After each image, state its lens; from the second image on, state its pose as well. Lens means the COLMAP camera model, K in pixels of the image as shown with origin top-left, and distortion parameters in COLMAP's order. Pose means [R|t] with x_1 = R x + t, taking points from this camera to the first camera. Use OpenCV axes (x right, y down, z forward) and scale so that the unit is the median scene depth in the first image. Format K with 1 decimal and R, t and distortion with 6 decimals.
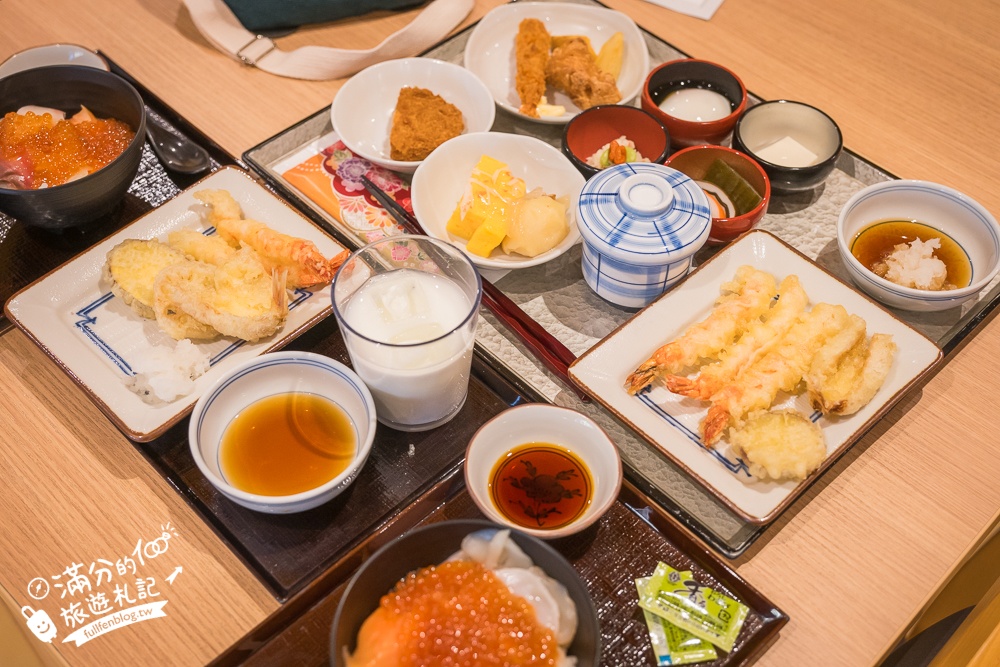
lens RADIAL K [[1215.6, 0, 500.0], [0, 1215.6, 333.5], [0, 0, 1]] dist [0.011893, 0.027551]
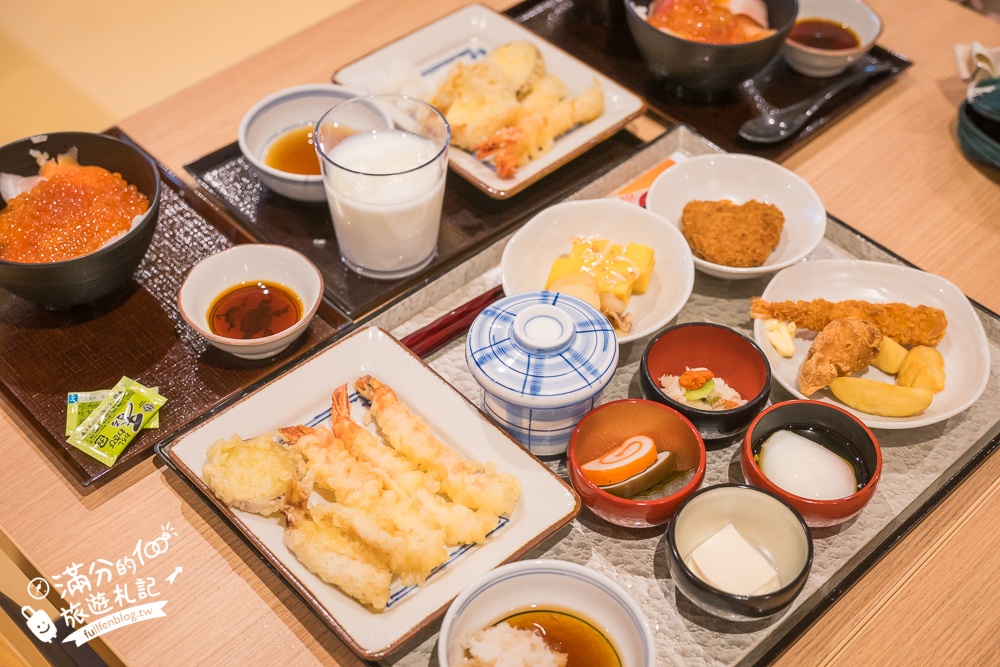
lens RADIAL K [[1374.1, 0, 500.0], [0, 1374.1, 333.5], [0, 0, 1]] dist [0.020543, 0.025452]
pose [[-0.002426, 0.715717, -0.698386, 0.913948], [-0.788859, 0.427839, 0.441197, -0.588419], [0.614569, 0.551999, 0.563562, 0.456326]]
